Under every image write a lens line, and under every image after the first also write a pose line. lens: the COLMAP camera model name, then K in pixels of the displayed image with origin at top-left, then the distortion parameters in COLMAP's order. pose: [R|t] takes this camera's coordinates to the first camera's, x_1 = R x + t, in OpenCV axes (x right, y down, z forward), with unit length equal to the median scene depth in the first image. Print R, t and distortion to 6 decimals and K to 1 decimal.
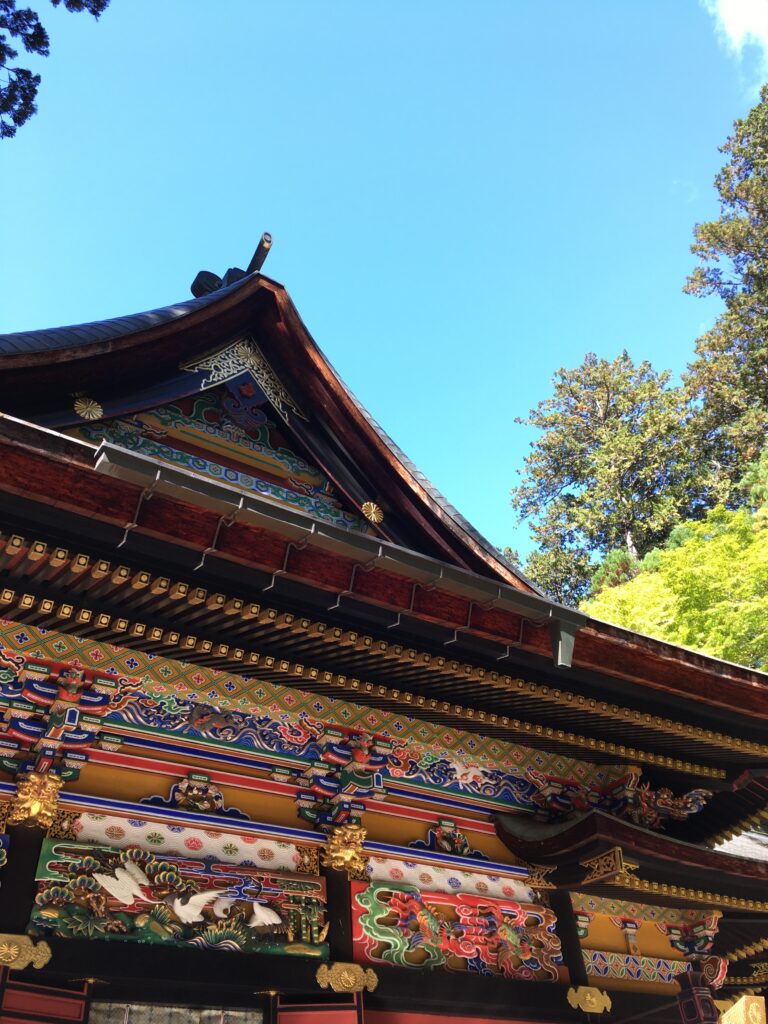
lens RADIAL K [[861.8, 0, 384.0], [0, 861.8, 512.0], [0, 0, 1]] dist [0.094309, -0.119577]
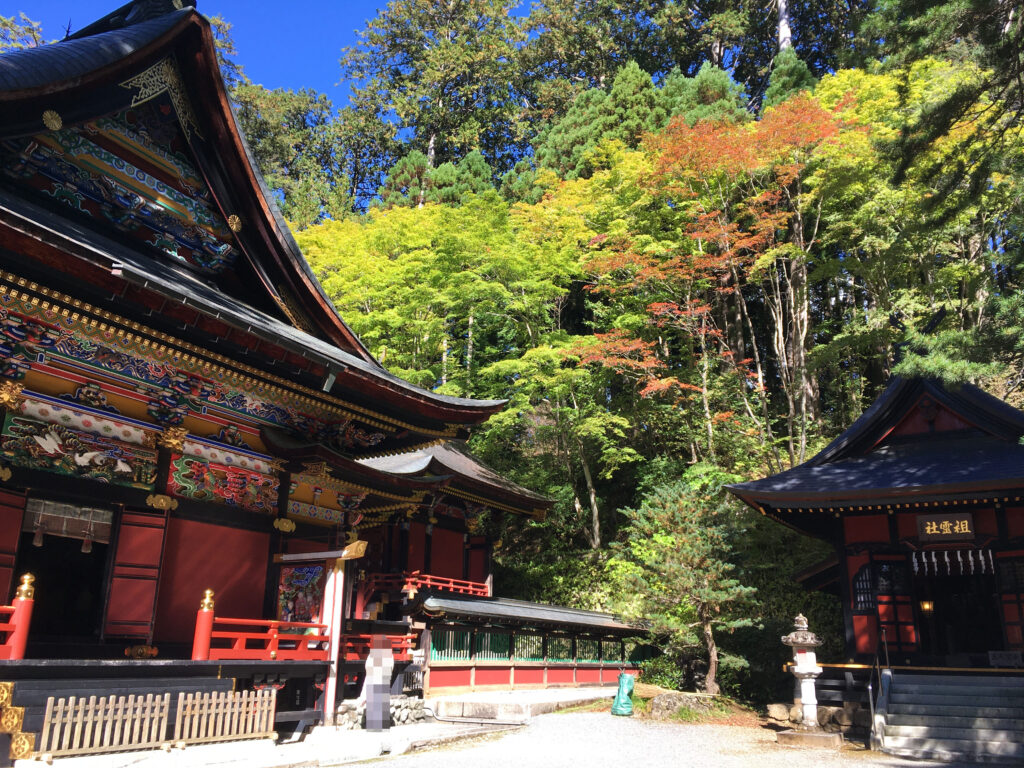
lens RADIAL K [[861.8, 0, 512.0], [0, 861.8, 384.0], [0, 0, 1]] dist [0.094309, -0.119577]
pose [[0.874020, 0.225339, 0.430478, -0.229287], [-0.376457, 0.874181, 0.306738, -0.506684], [-0.307195, -0.430152, 0.848882, -0.660631]]
